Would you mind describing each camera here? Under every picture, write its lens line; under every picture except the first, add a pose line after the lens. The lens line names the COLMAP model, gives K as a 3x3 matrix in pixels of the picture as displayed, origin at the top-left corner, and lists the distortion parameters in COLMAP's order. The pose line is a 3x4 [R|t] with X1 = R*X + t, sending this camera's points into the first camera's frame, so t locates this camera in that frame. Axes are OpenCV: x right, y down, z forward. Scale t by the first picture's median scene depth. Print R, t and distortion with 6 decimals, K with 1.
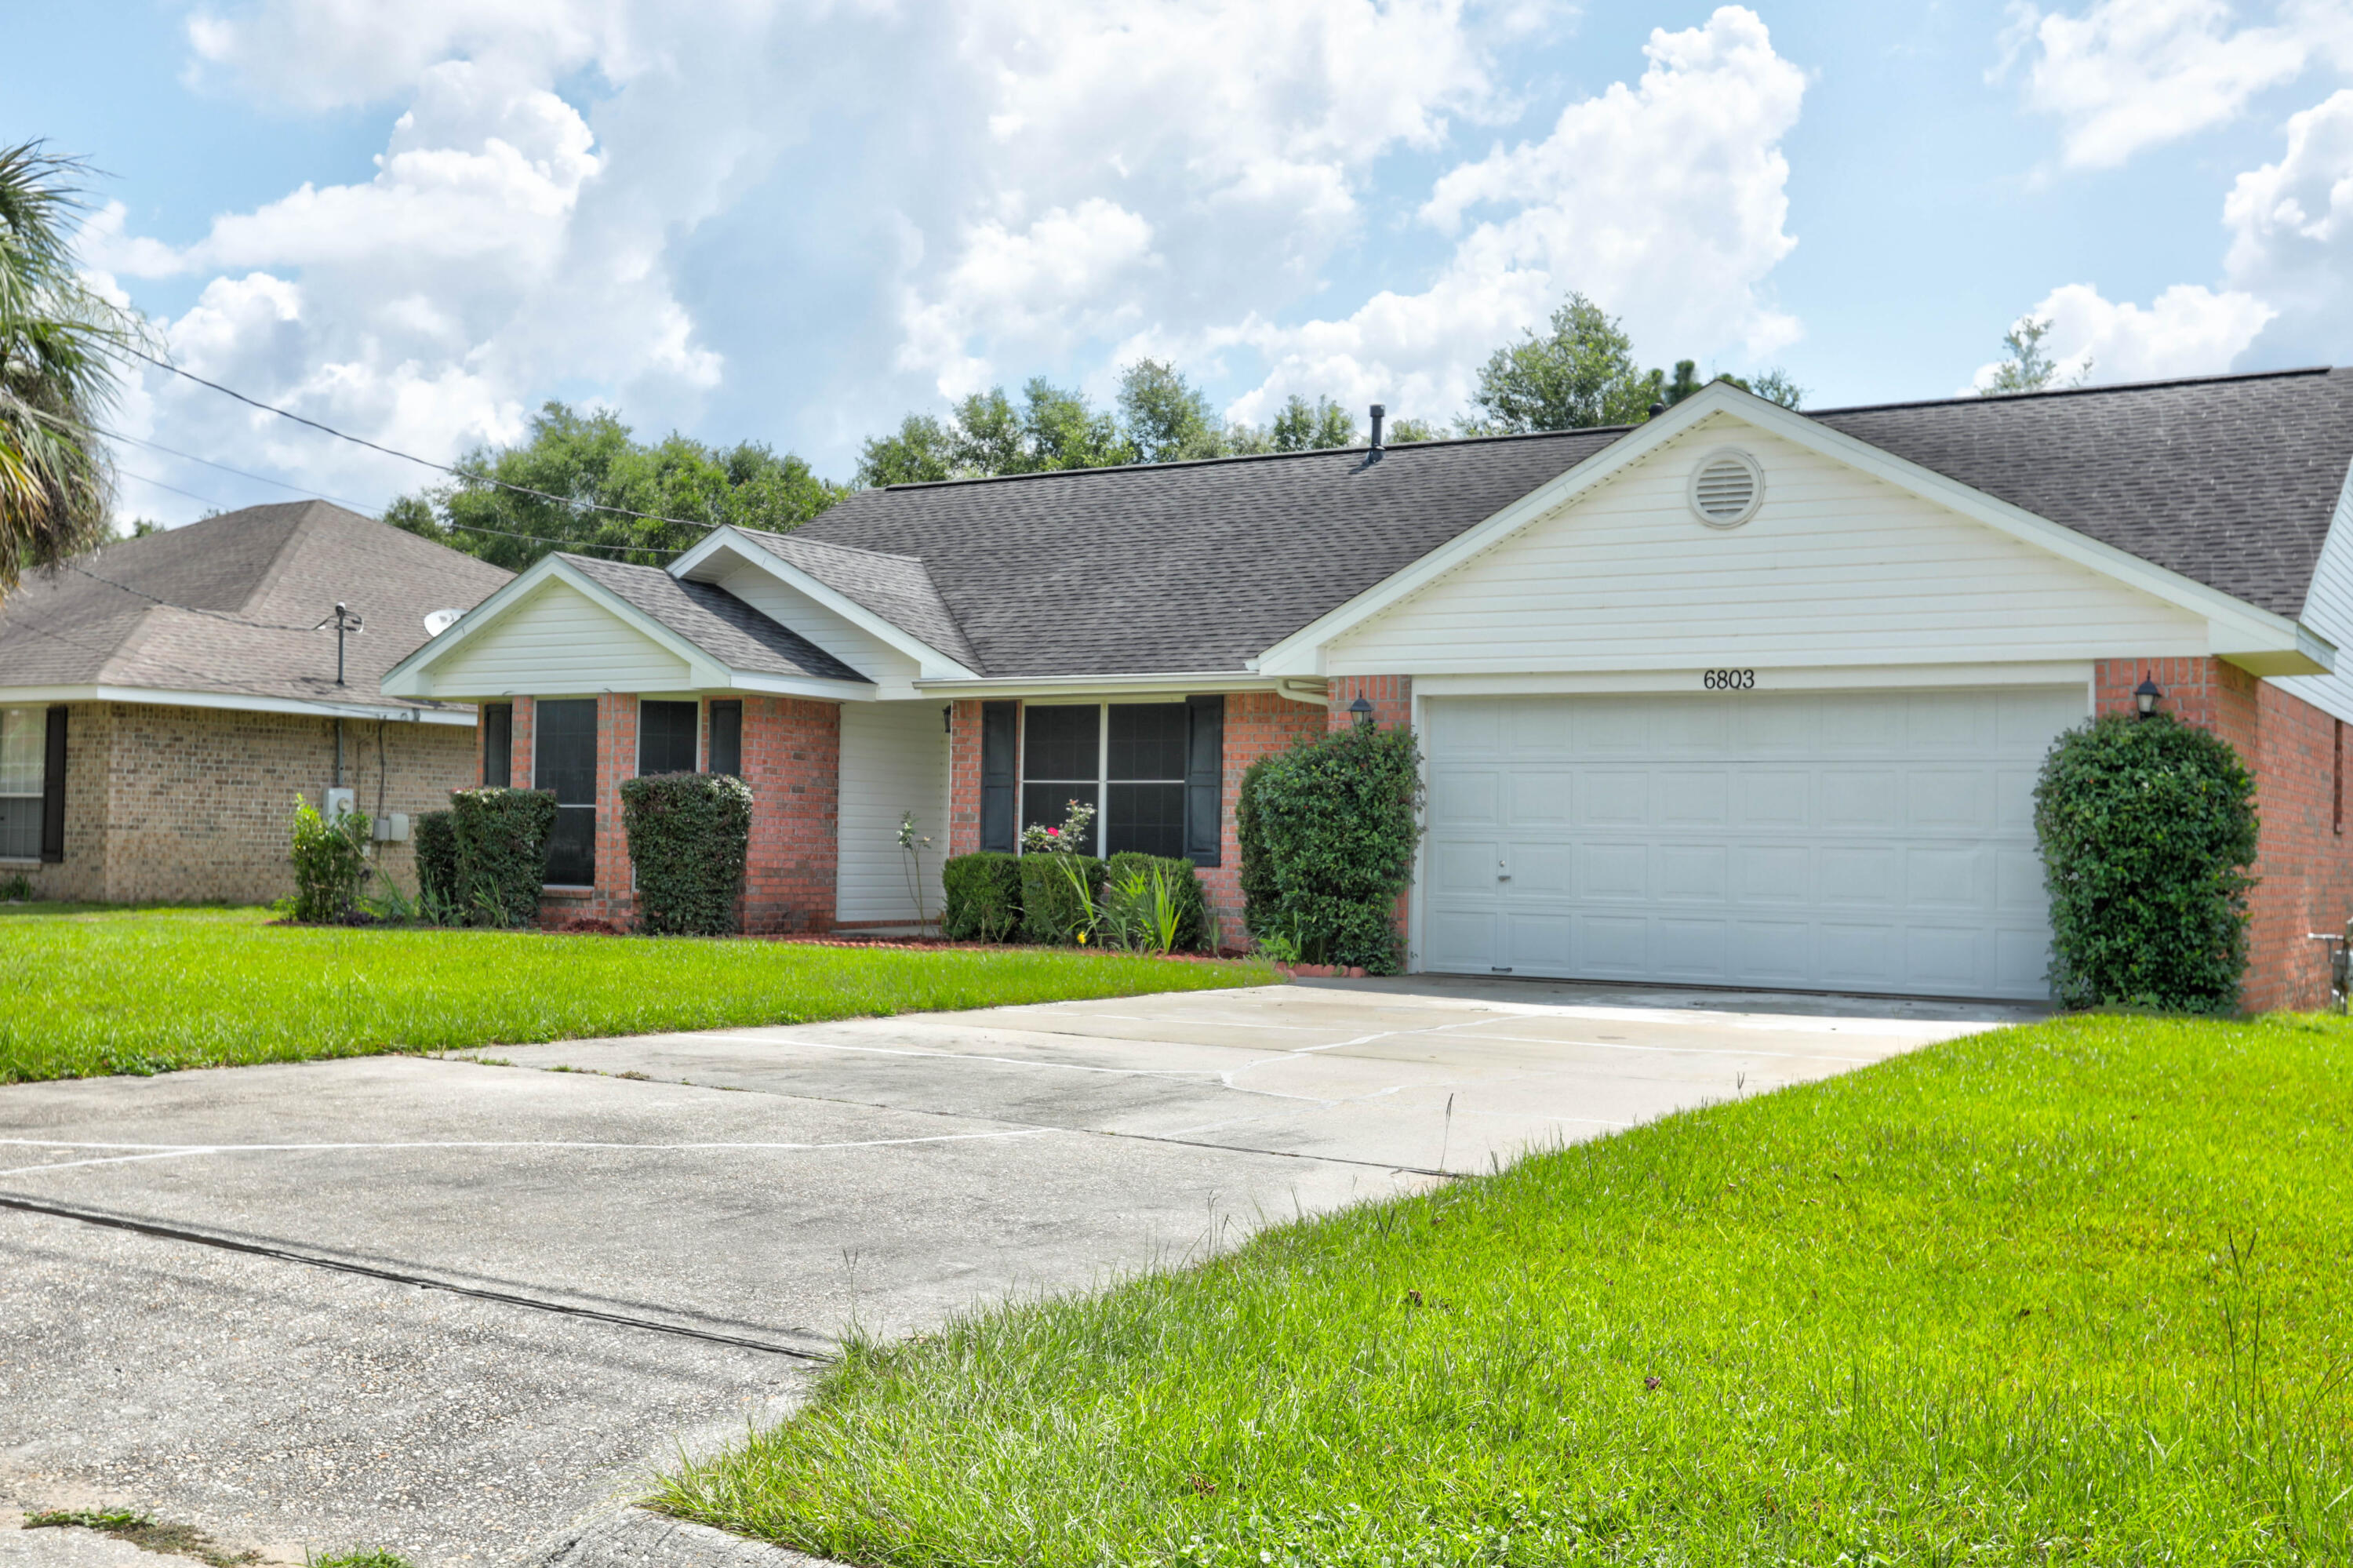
lens RADIAL K [[2207.9, 0, 1176.5], [0, 2207.9, 784.0], [0, 0, 1]] dist [-0.014043, 0.128947]
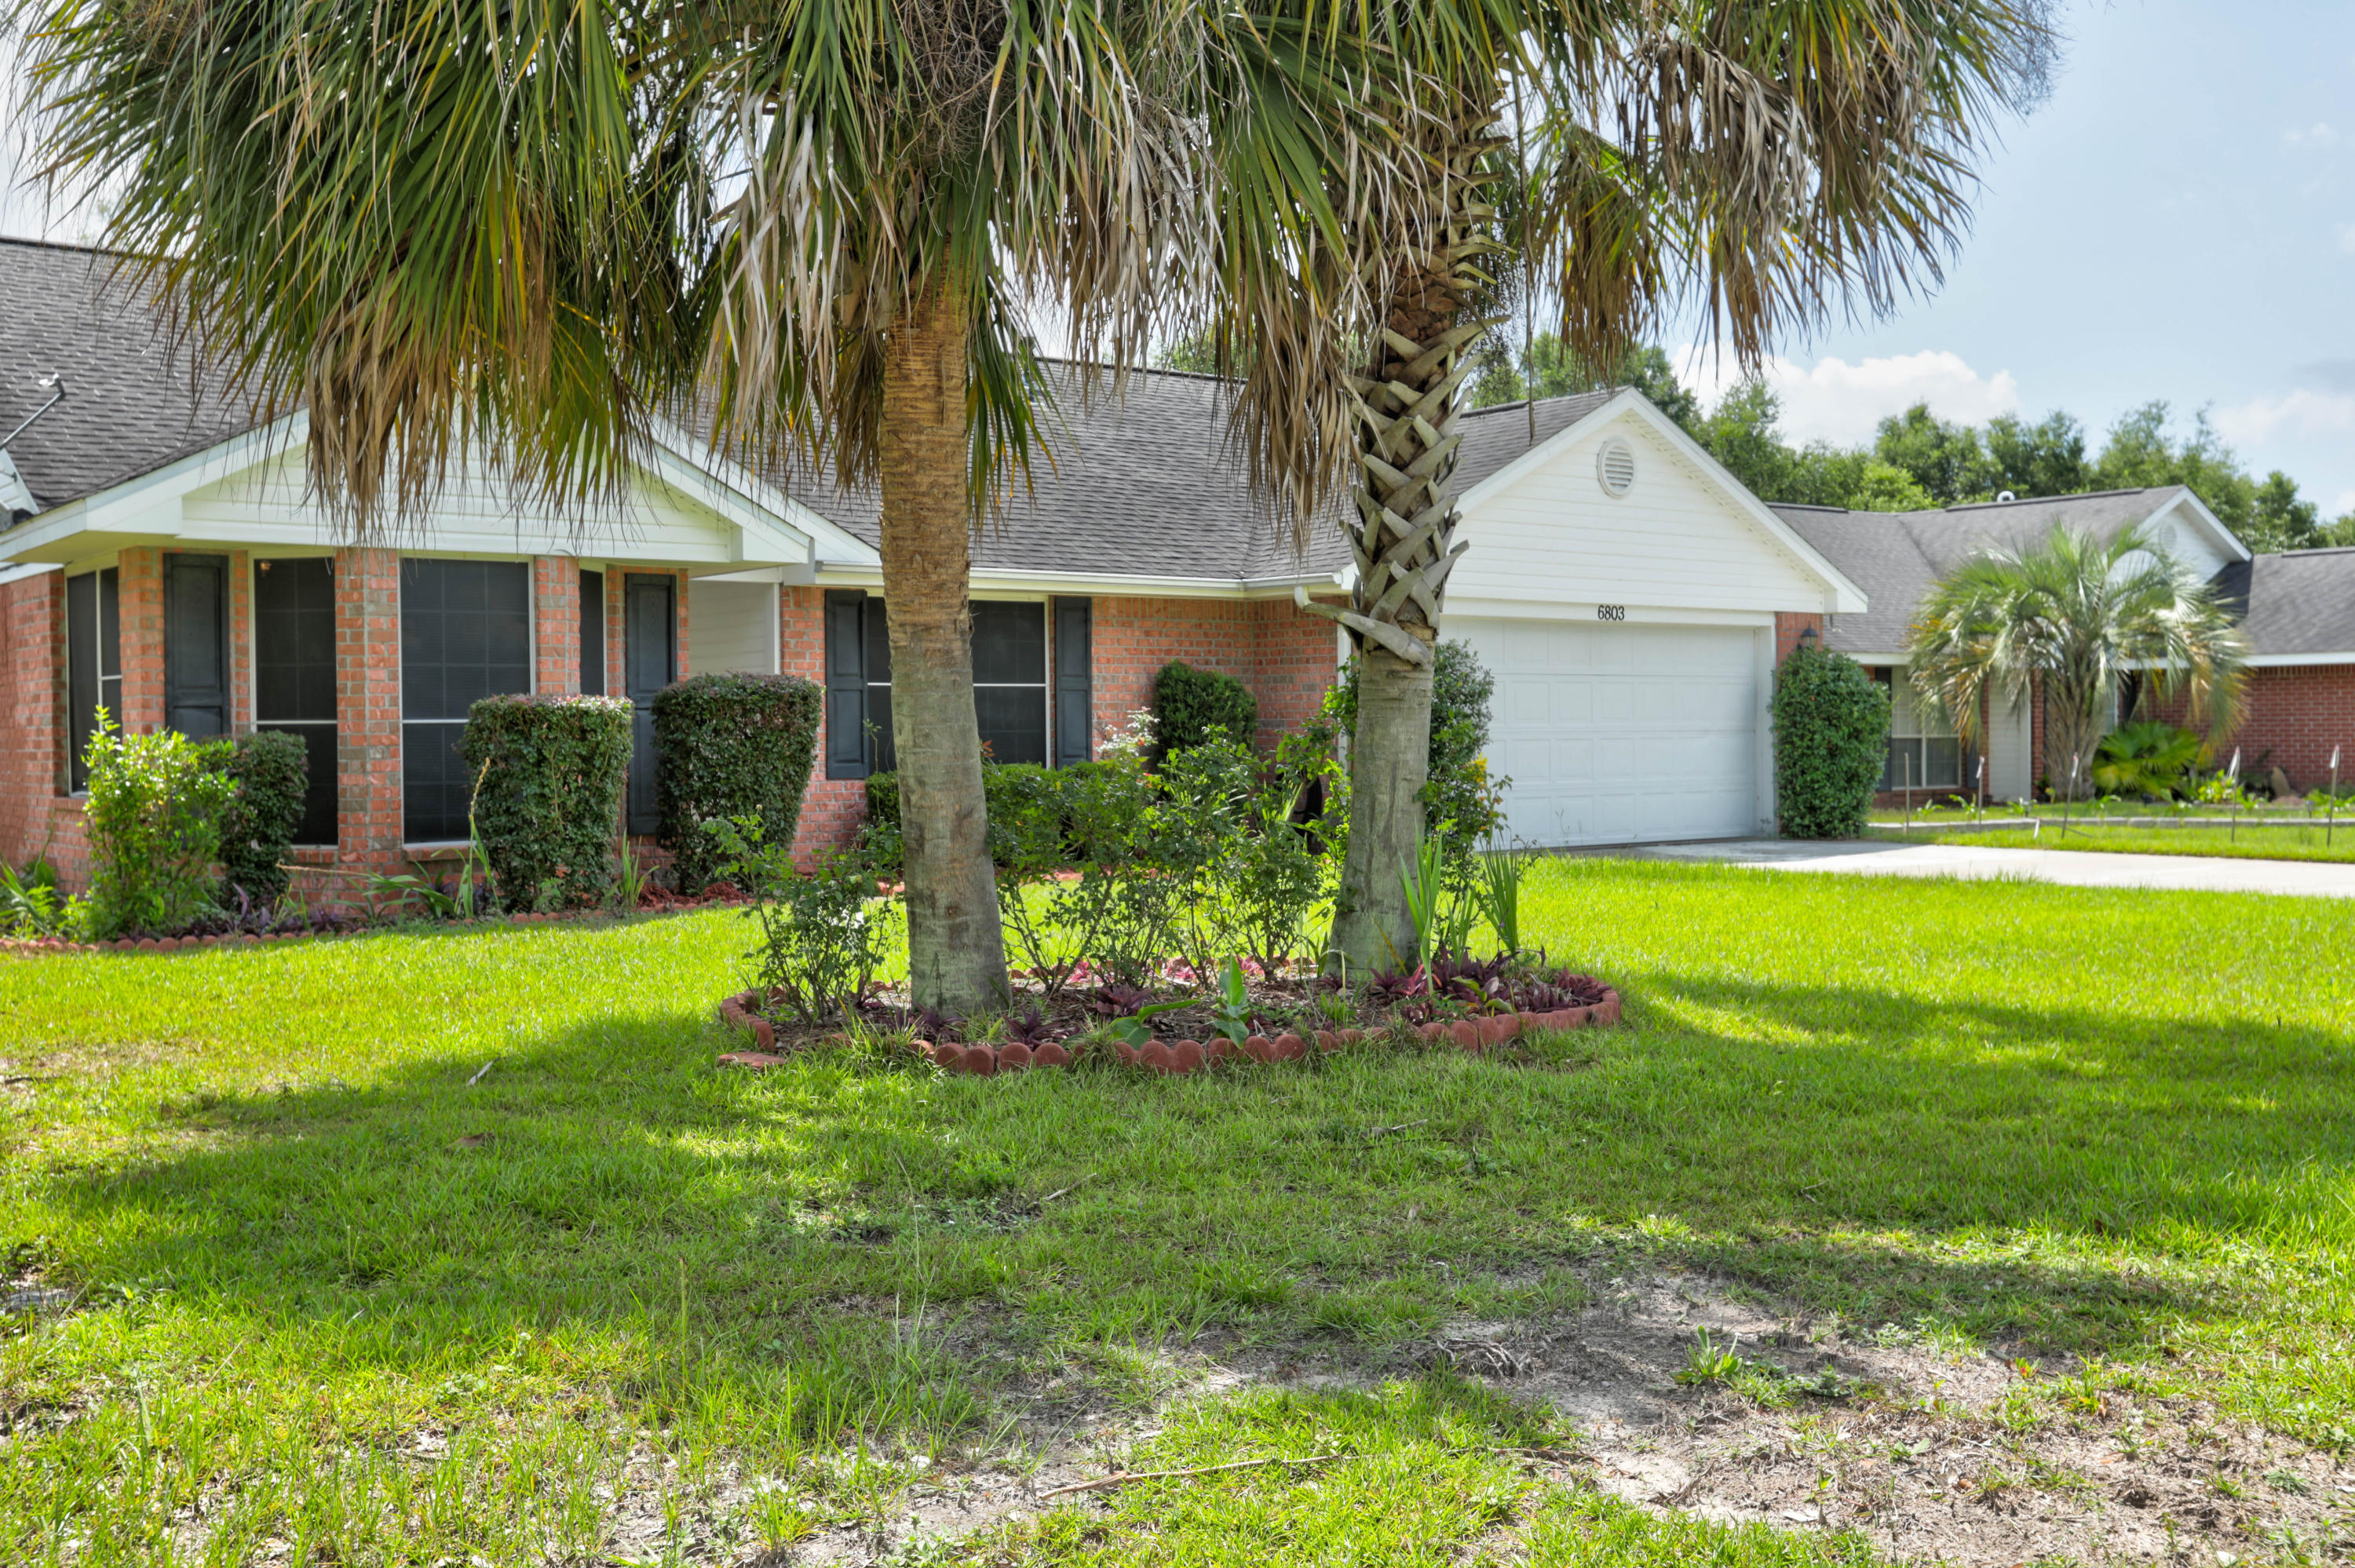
lens RADIAL K [[2209.4, 0, 1177.5], [0, 2209.4, 784.0], [0, 0, 1]] dist [-0.014043, 0.128947]
pose [[0.392306, -0.042543, 0.918850, -0.982564], [-0.010651, 0.998653, 0.050786, -0.008722], [-0.919773, -0.029710, 0.391325, 0.660067]]
